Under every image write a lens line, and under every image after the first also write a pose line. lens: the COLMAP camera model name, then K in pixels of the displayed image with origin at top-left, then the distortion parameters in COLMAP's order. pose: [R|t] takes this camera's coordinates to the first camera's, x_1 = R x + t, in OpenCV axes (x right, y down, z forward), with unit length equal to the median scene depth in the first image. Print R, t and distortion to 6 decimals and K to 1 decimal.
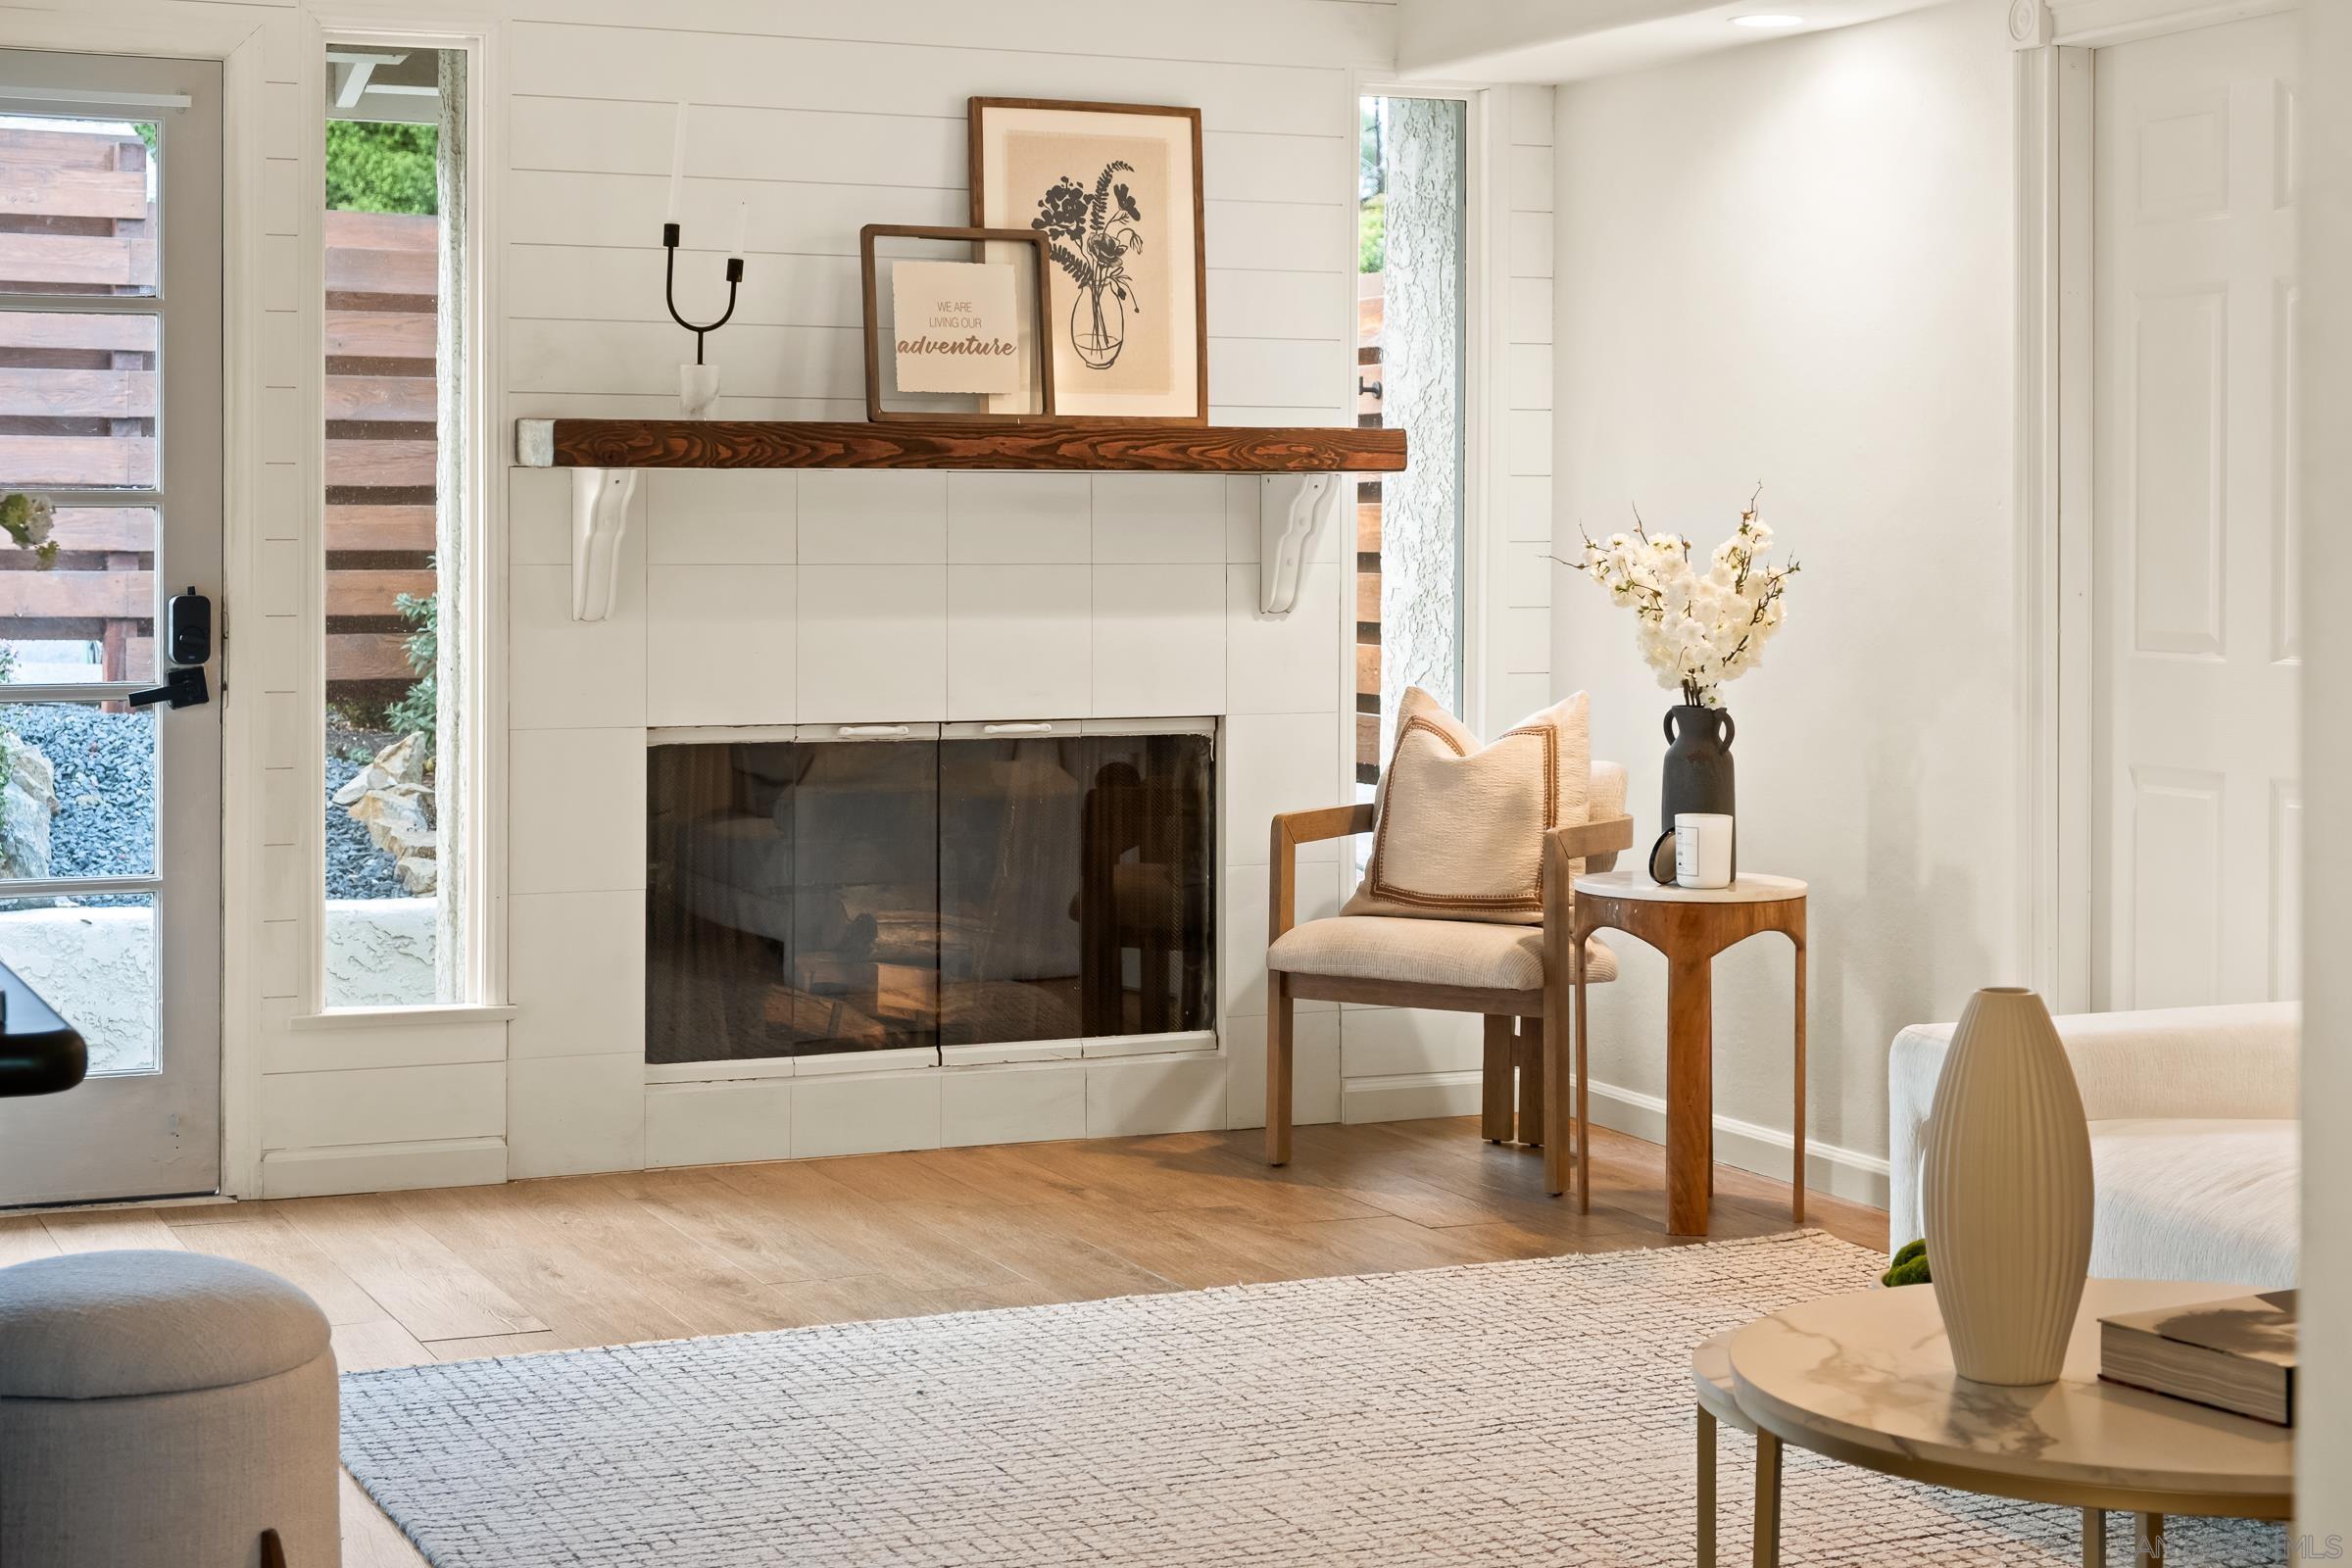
lens RADIAL K [[3716.9, 0, 1216.2], [0, 3716.9, 602.5], [0, 0, 1]] dist [0.015584, 0.000000]
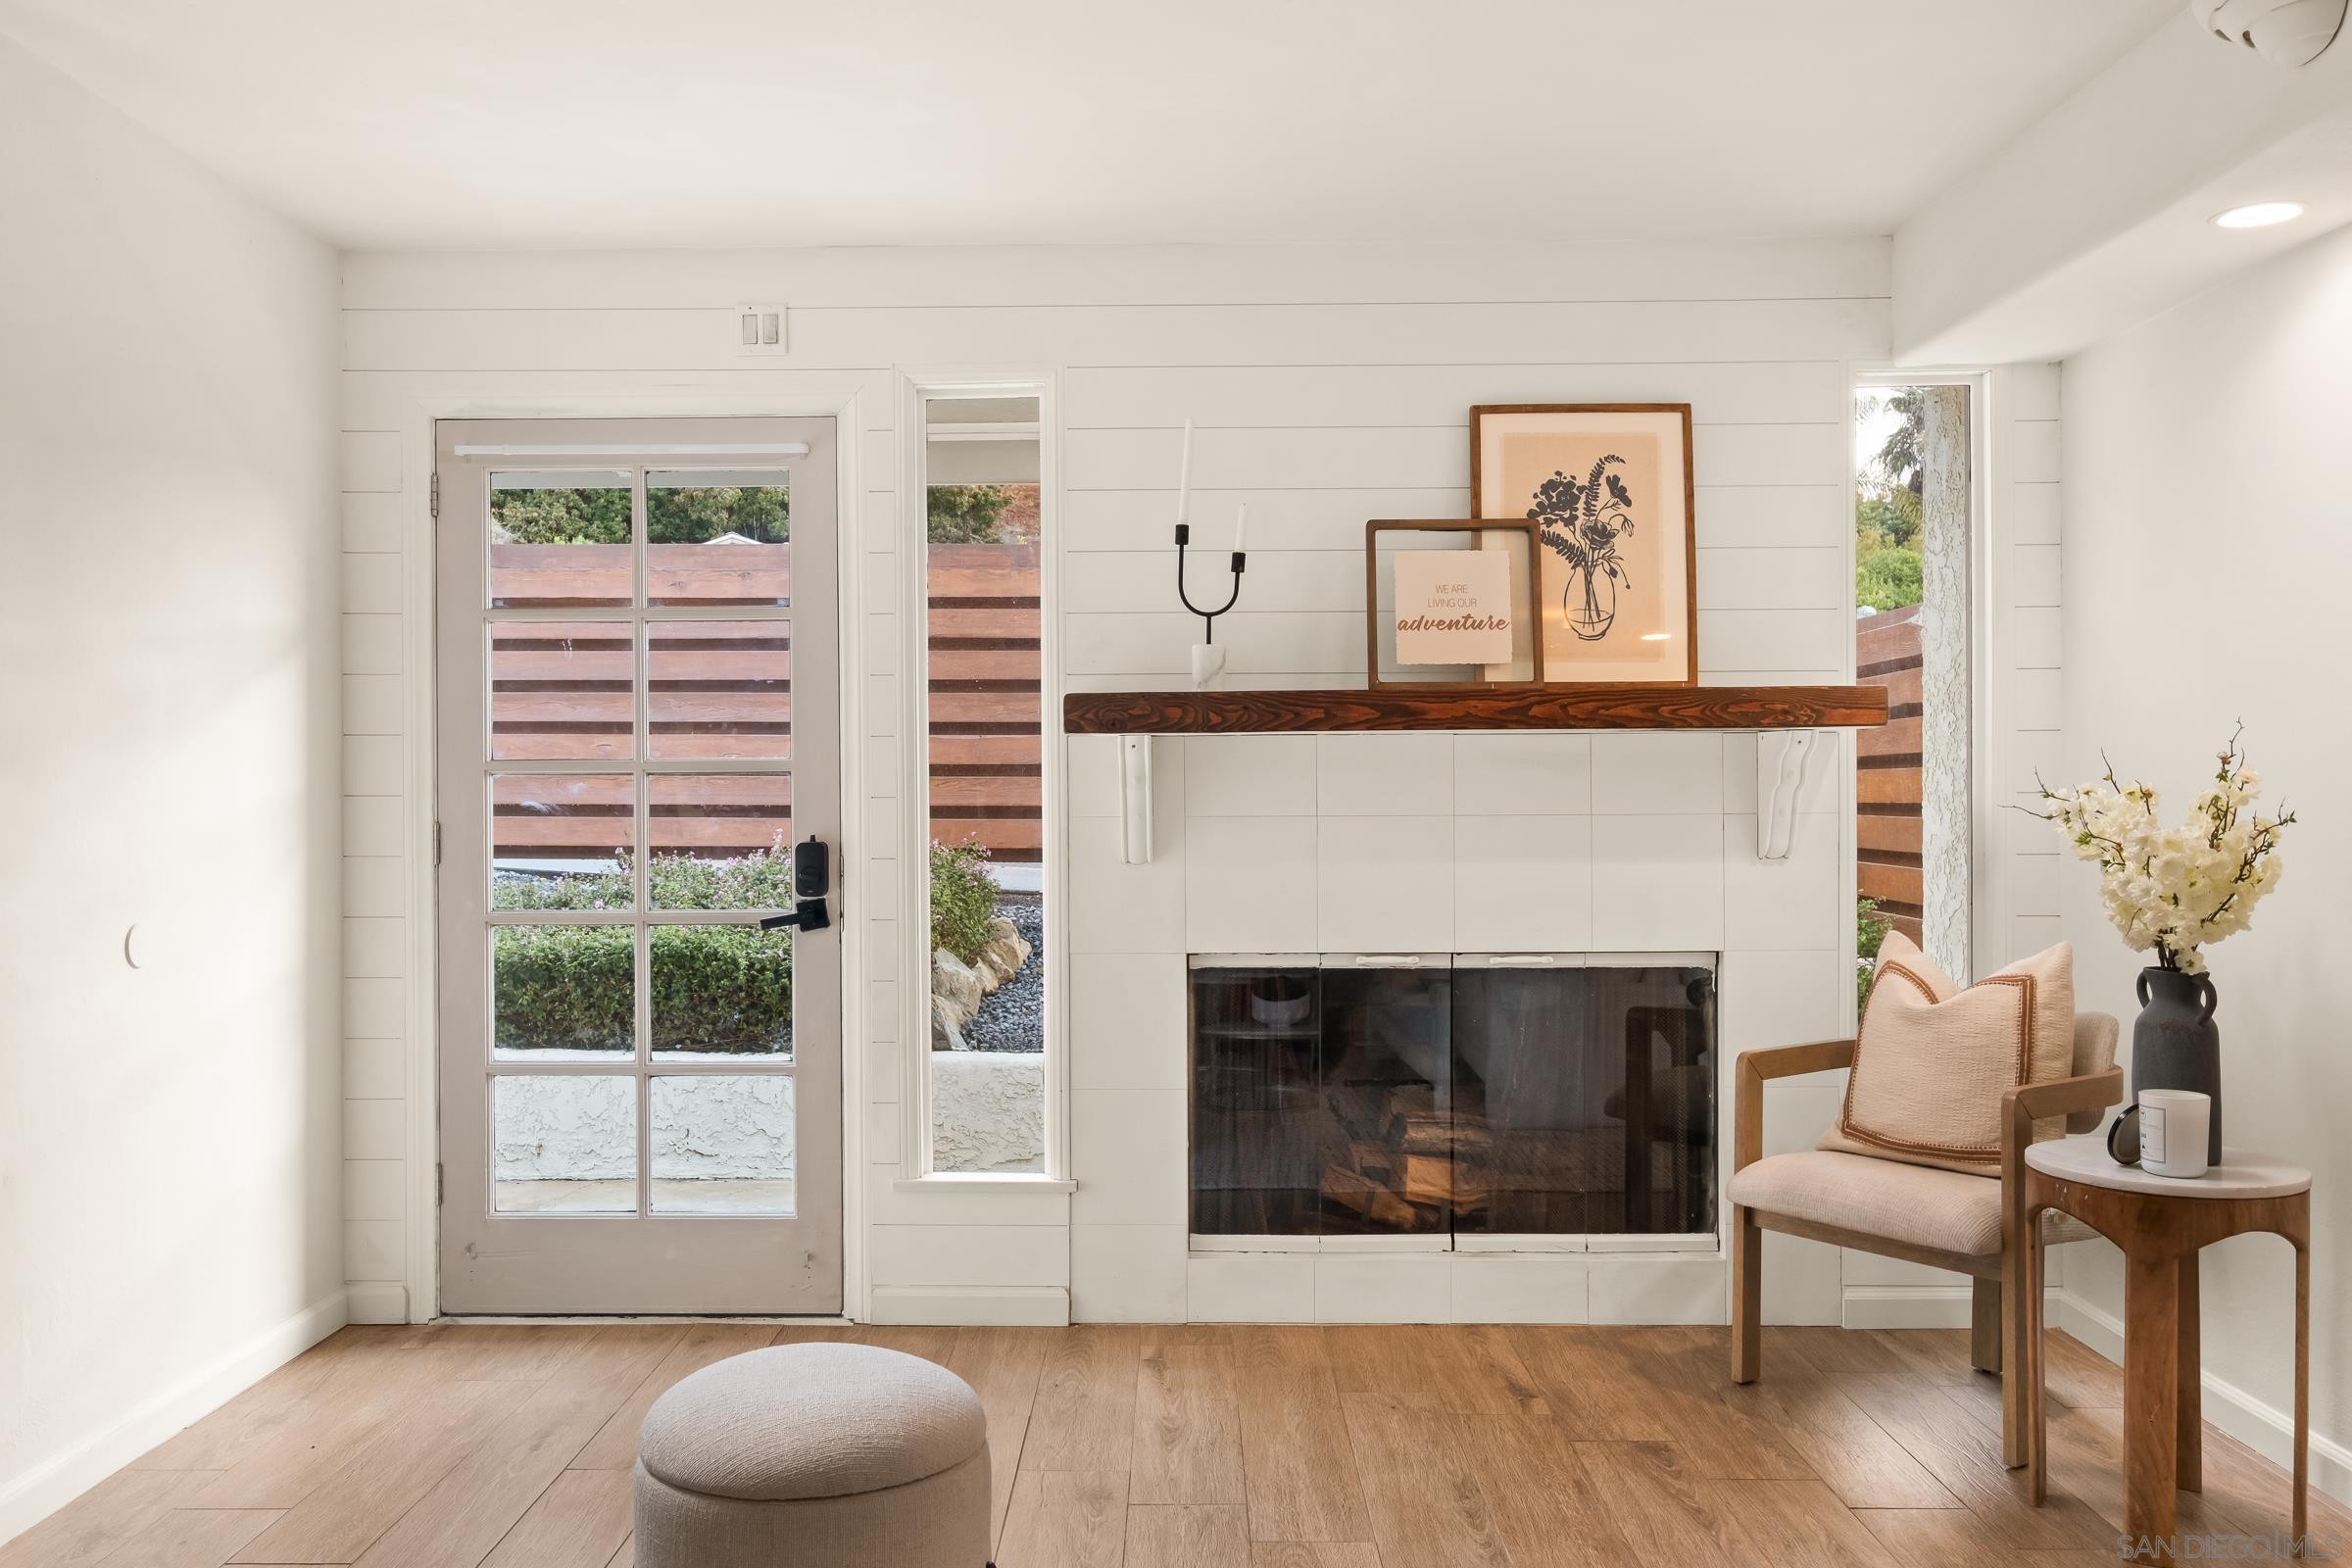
lens RADIAL K [[1853.5, 0, 1170.5], [0, 1853.5, 804.9], [0, 0, 1]] dist [-0.027514, 0.029773]
pose [[0.900654, -0.004275, -0.434515, 0.097970], [-0.001895, 0.999903, -0.013767, -0.005567], [0.434532, 0.013223, 0.900559, 0.452890]]
